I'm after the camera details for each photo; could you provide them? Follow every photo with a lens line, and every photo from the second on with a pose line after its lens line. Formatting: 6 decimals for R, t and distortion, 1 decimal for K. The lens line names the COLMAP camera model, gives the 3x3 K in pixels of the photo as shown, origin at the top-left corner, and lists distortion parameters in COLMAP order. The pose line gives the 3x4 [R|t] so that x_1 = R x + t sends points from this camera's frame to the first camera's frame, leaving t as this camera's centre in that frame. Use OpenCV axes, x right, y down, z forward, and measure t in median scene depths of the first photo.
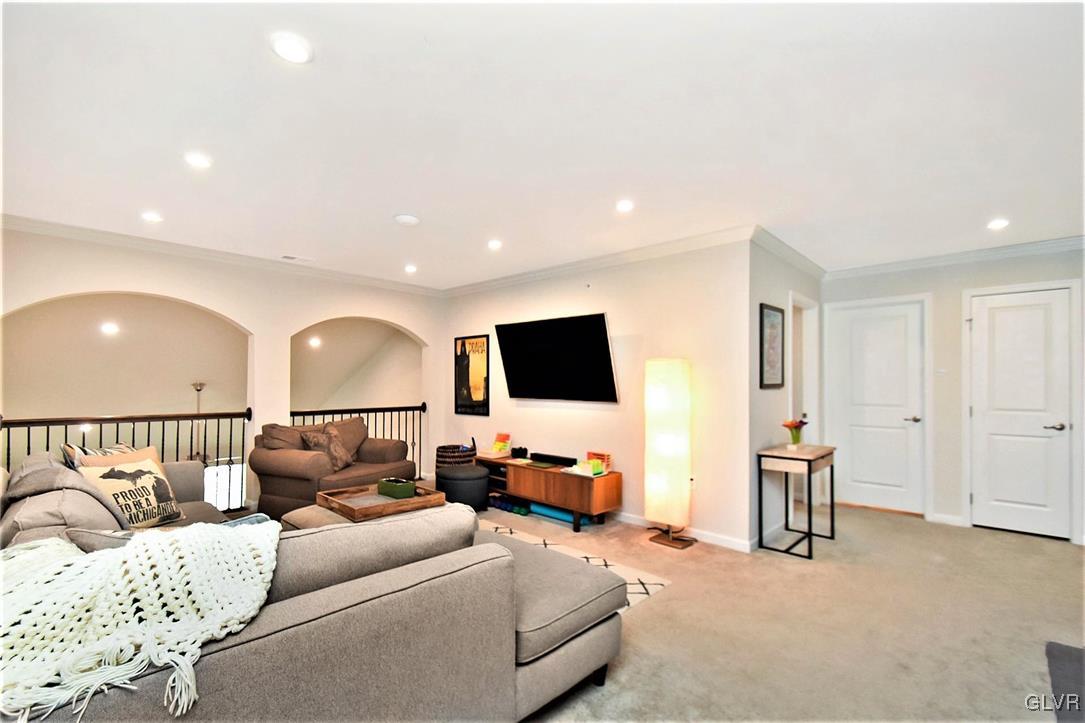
lens RADIAL K [[488.1, 0, 541.4], [0, 488.1, 372.6], [0, 0, 1]] dist [0.024500, -0.000059]
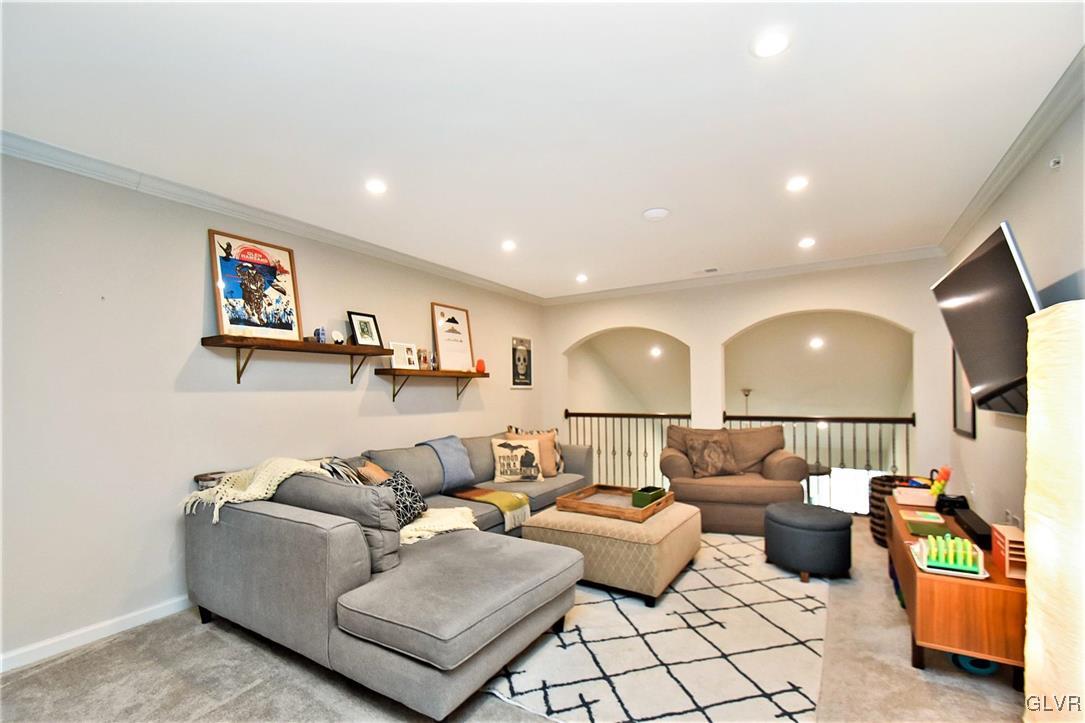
lens RADIAL K [[469.9, 0, 544.1], [0, 469.9, 388.9], [0, 0, 1]] dist [0.034079, -0.013266]
pose [[0.216505, -0.014329, -0.976176, 0.444843], [0.037918, 0.999261, -0.006258, 0.015550], [0.975545, -0.035659, 0.216889, 0.464576]]
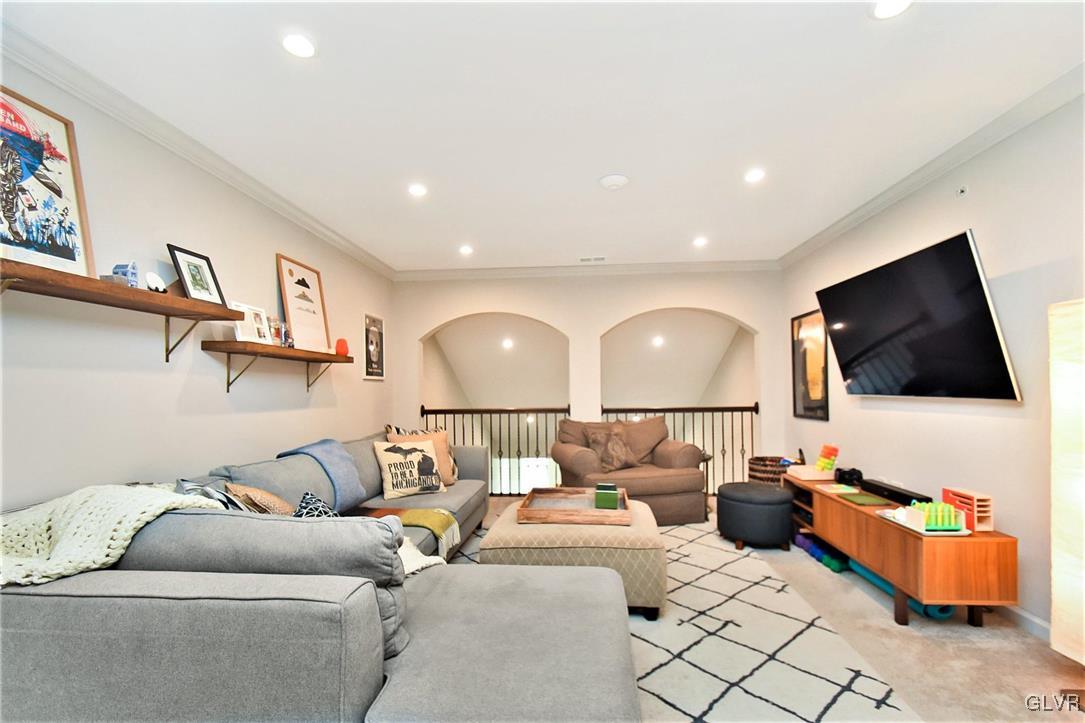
lens RADIAL K [[489.2, 0, 544.6], [0, 489.2, 383.3], [0, 0, 1]] dist [0.027072, -0.015117]
pose [[0.635816, -0.023694, -0.771477, 0.237720], [0.034094, 0.999415, -0.002596, 0.027520], [0.771088, -0.024652, 0.636252, 0.285475]]
